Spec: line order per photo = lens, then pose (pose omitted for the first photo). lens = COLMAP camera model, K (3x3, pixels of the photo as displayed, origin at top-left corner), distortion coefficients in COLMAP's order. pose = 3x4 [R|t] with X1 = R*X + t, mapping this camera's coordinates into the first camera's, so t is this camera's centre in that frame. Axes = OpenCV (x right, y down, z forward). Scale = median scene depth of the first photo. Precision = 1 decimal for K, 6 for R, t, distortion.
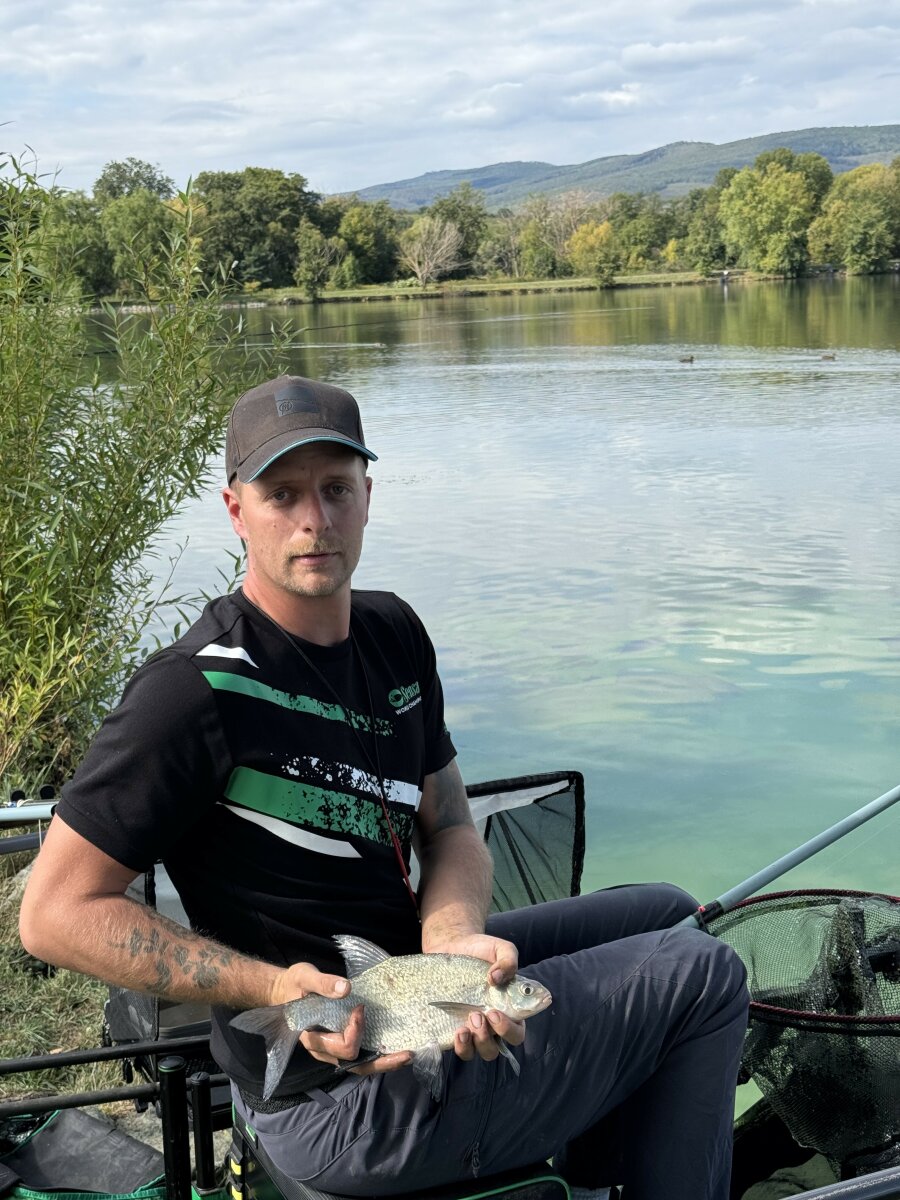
lens RADIAL K [[1698.3, 0, 453.4], [0, 1698.3, 607.2], [0, 0, 1]] dist [0.194659, -0.354276]
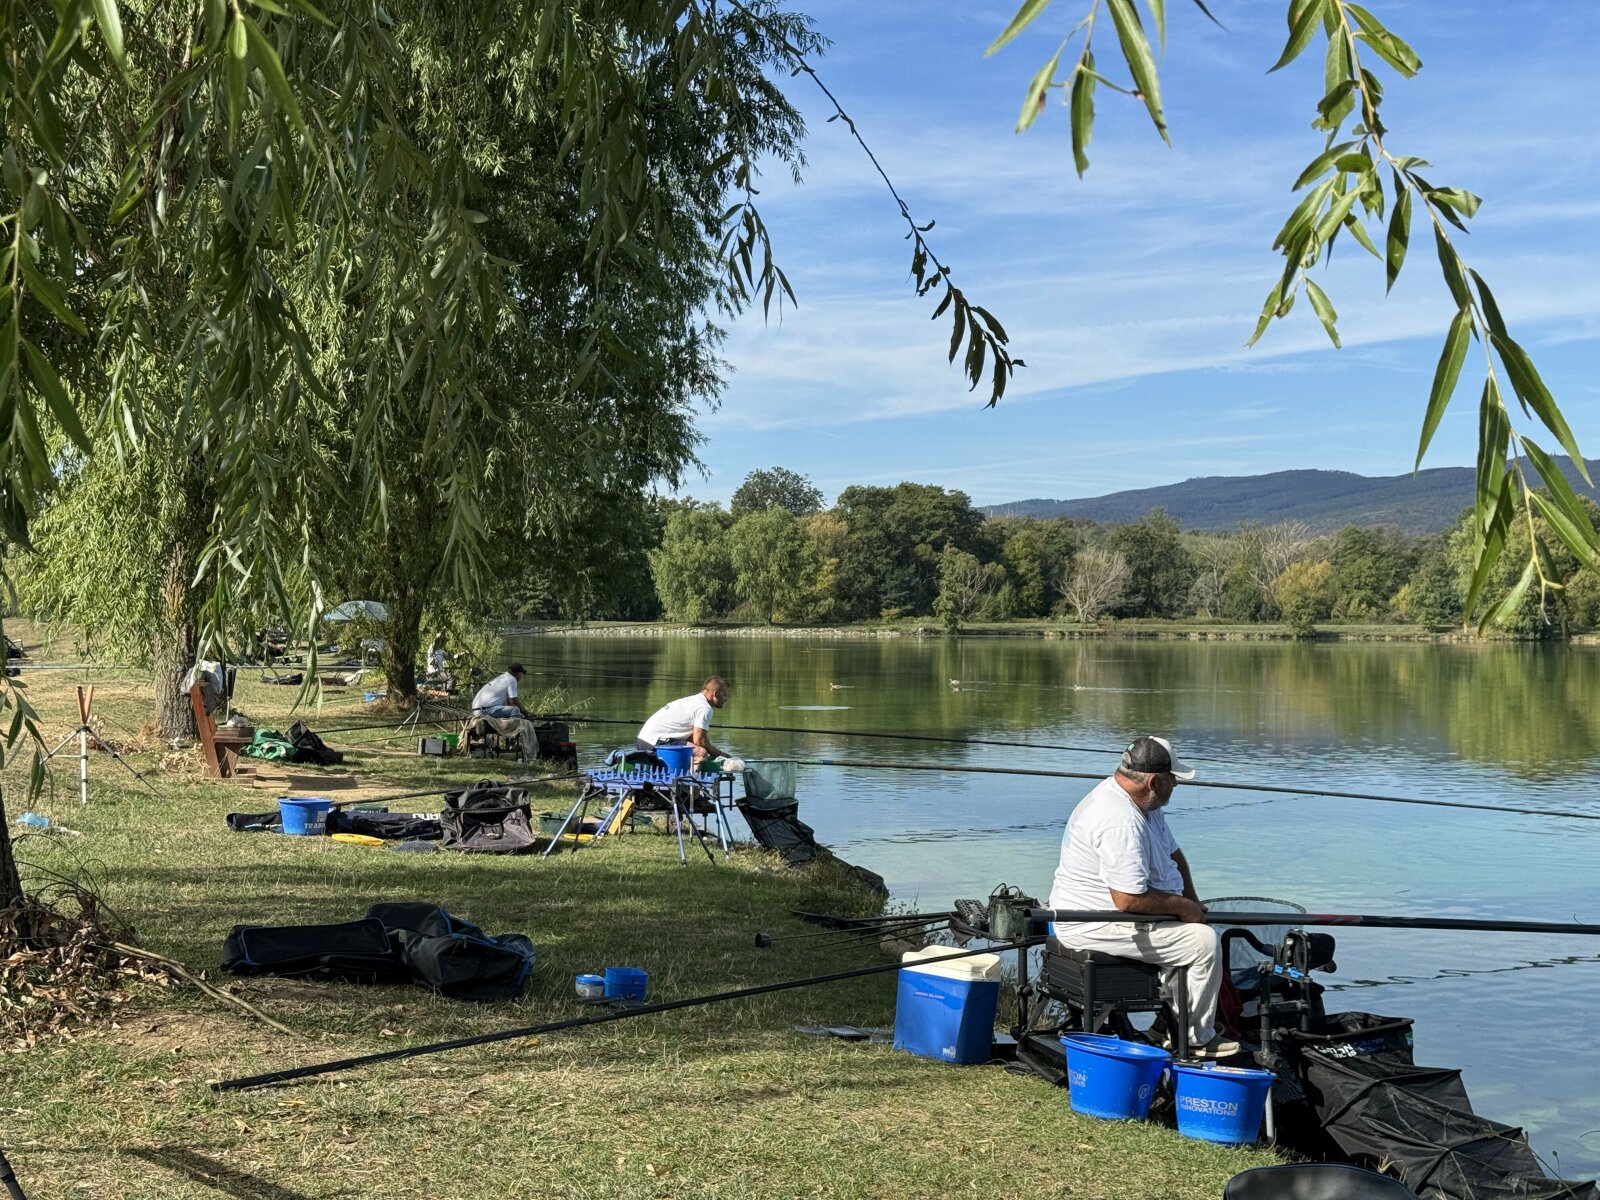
lens RADIAL K [[2264.5, 0, 805.1], [0, 2264.5, 599.1], [0, 0, 1]] dist [0.194659, -0.354276]
pose [[0.981759, 0.051903, -0.182911, 0.050635], [-0.085667, 0.979589, -0.181844, 0.020762], [0.169739, 0.194196, 0.966166, -0.131631]]
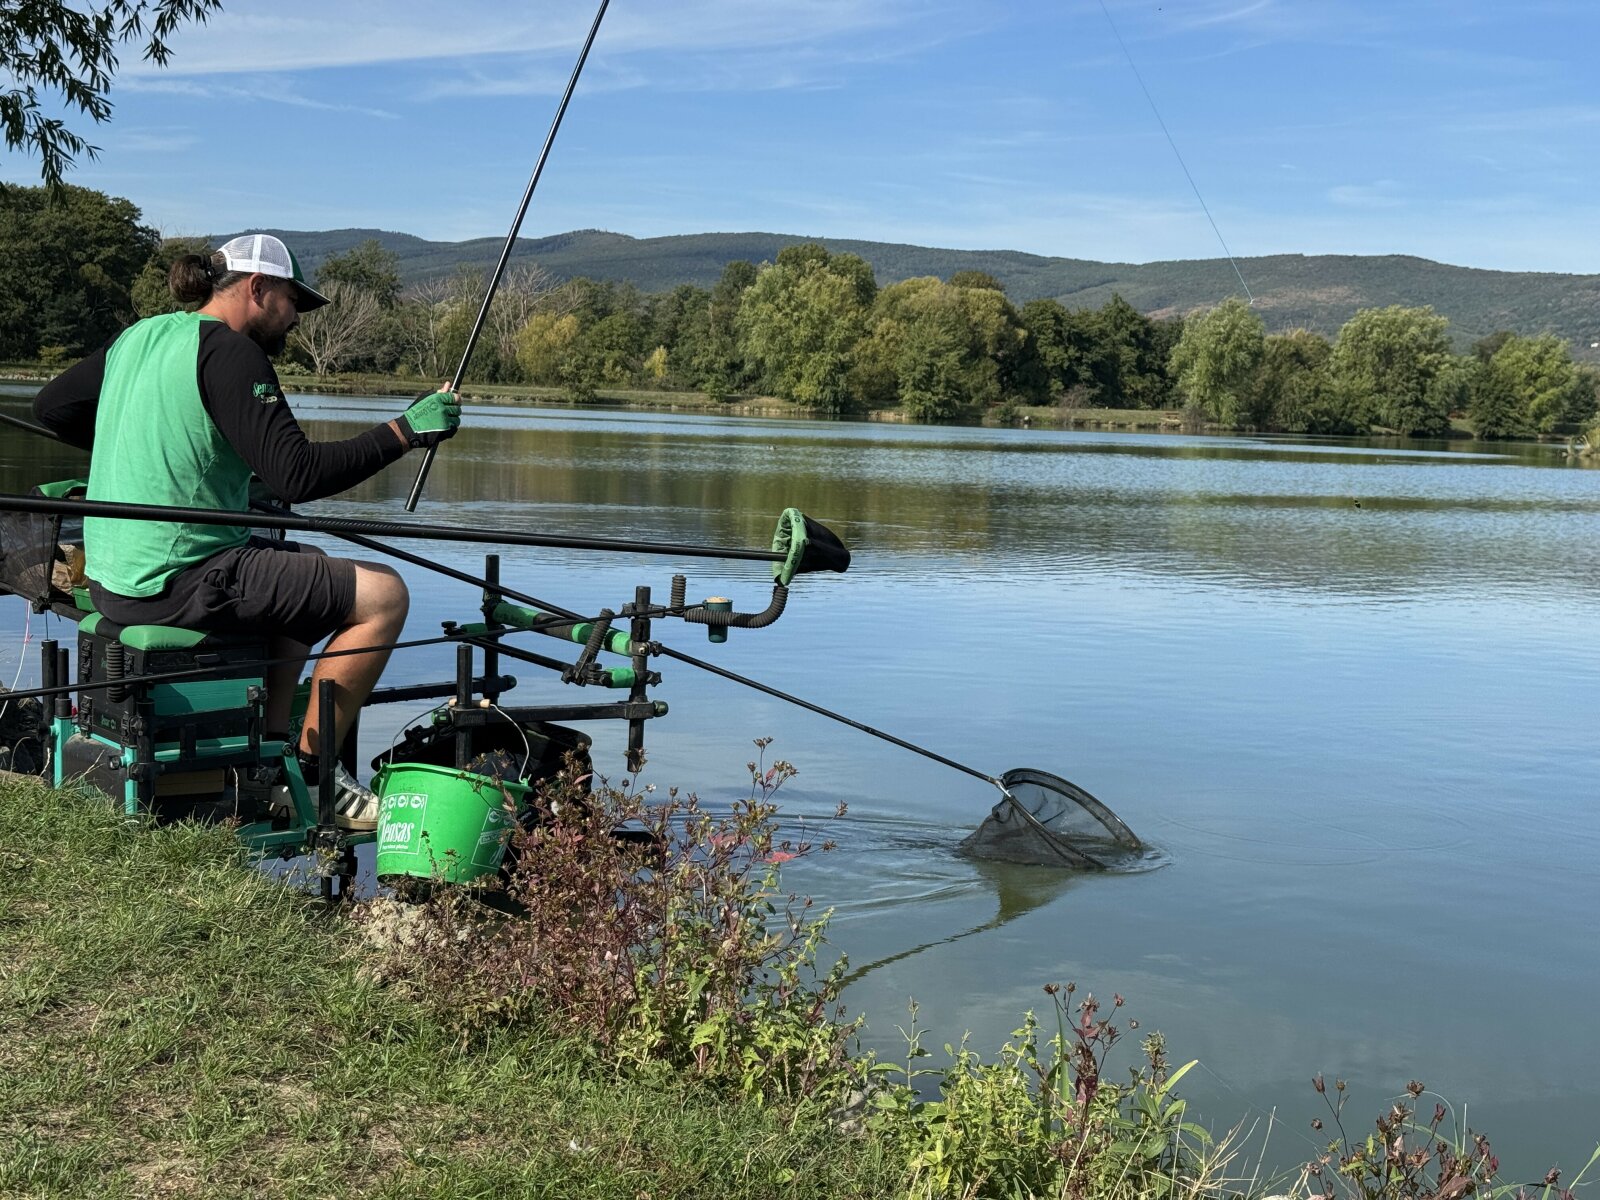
lens RADIAL K [[2264.5, 0, 805.1], [0, 2264.5, 599.1], [0, 0, 1]] dist [0.194659, -0.354276]
pose [[0.970012, 0.065835, 0.233972, -0.035841], [-0.041677, 0.993413, -0.106738, -0.007731], [-0.239458, 0.093786, 0.966366, 0.067211]]
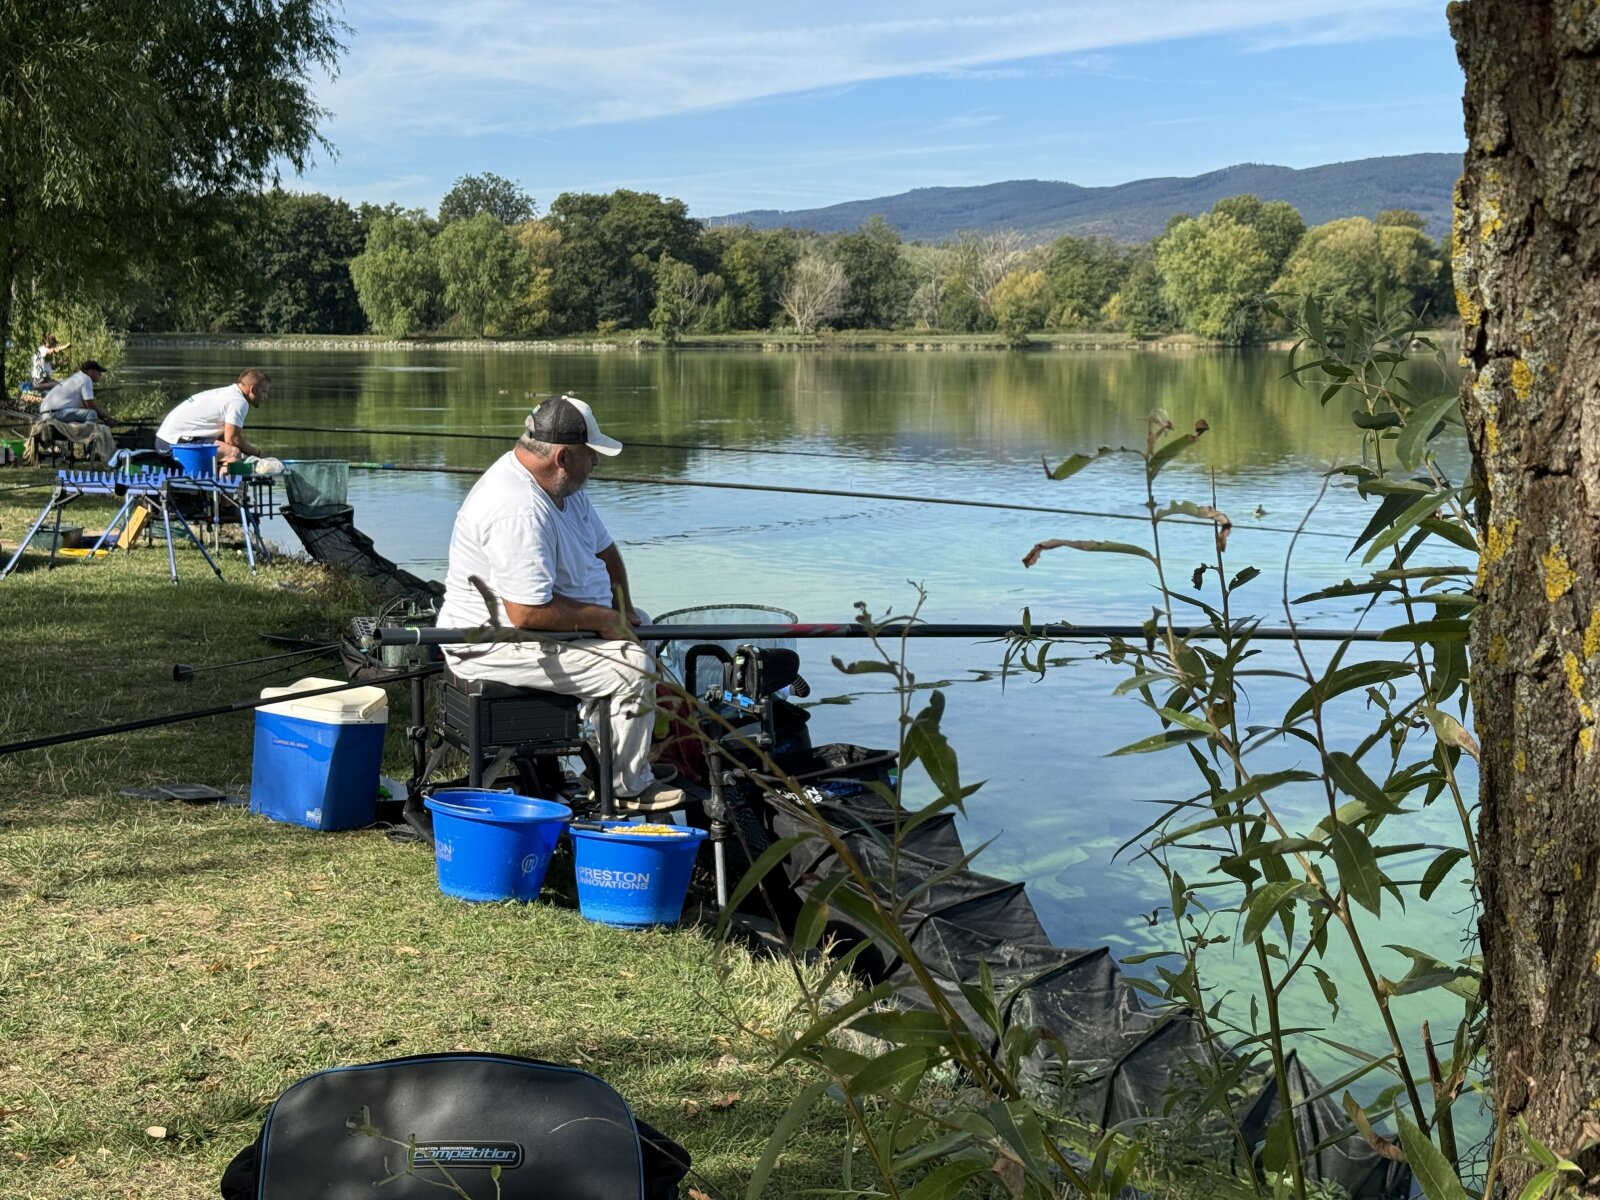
lens RADIAL K [[2264.5, 0, 805.1], [0, 2264.5, 599.1], [0, 0, 1]] dist [0.194659, -0.354276]
pose [[0.996882, 0.053661, -0.057845, 0.053835], [-0.057488, 0.996117, -0.066675, 0.019953], [0.054043, 0.069793, 0.996097, -0.122628]]
